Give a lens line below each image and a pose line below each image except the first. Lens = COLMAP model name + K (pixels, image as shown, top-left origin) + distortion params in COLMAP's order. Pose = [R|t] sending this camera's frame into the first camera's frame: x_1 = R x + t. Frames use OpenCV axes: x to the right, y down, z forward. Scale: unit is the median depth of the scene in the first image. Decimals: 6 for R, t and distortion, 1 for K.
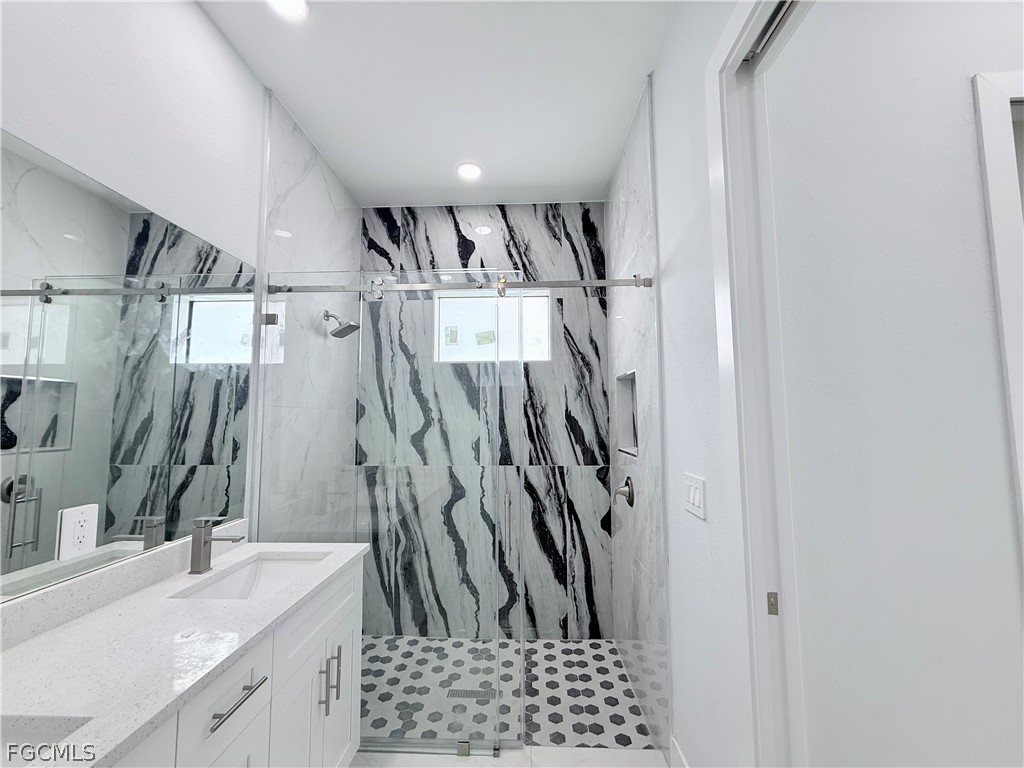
lens RADIAL K [[408.9, 0, 509.4], [0, 408.9, 384.9], [0, 0, 1]] dist [0.000205, 0.000020]
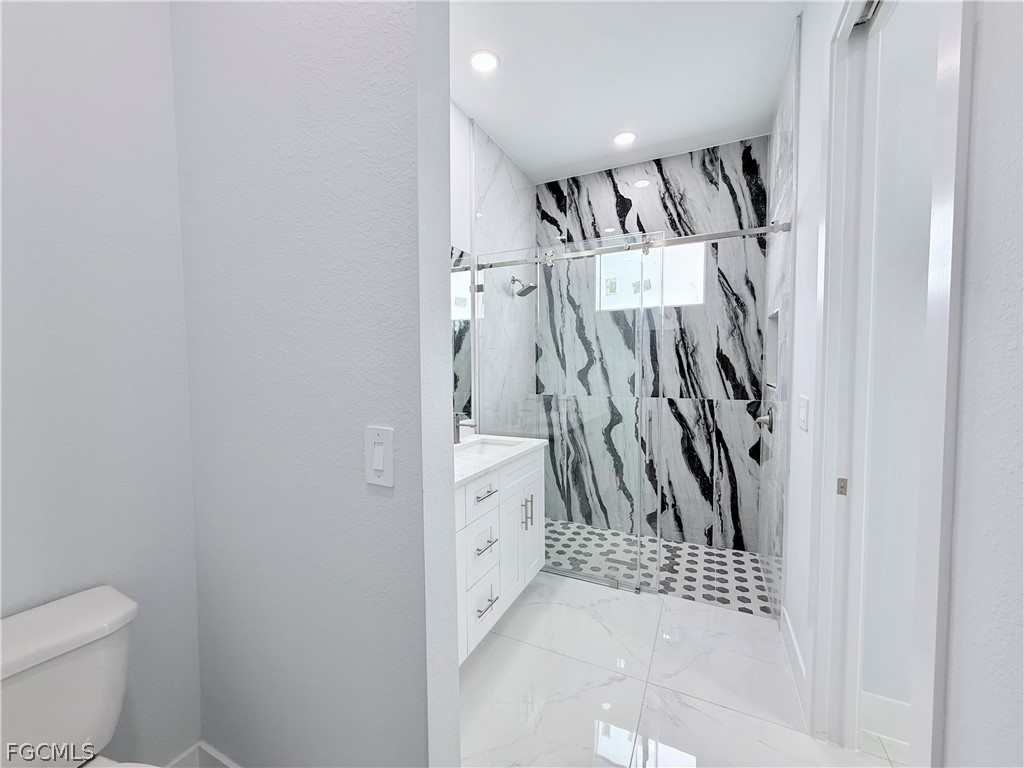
lens RADIAL K [[408.9, 0, 509.4], [0, 408.9, 384.9], [0, 0, 1]] dist [0.000205, 0.000020]
pose [[0.915455, 0.018162, -0.402009, 0.071698], [0.033635, 0.992032, 0.121411, 0.006002], [0.401011, -0.124668, 0.907550, -0.221827]]
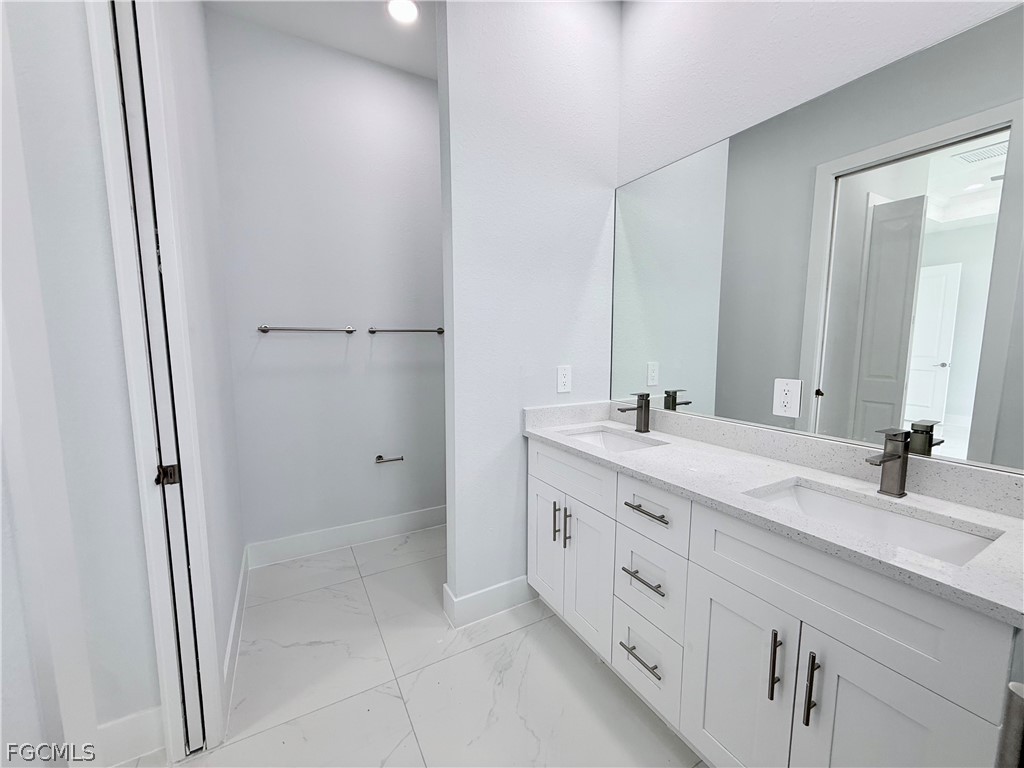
lens RADIAL K [[408.9, 0, 509.4], [0, 408.9, 384.9], [0, 0, 1]] dist [0.000205, 0.000020]
pose [[-0.852592, 0.061633, -0.518929, 0.141401], [0.043466, 0.997944, 0.047111, 0.087388], [0.520766, 0.017611, -0.853518, 0.647213]]
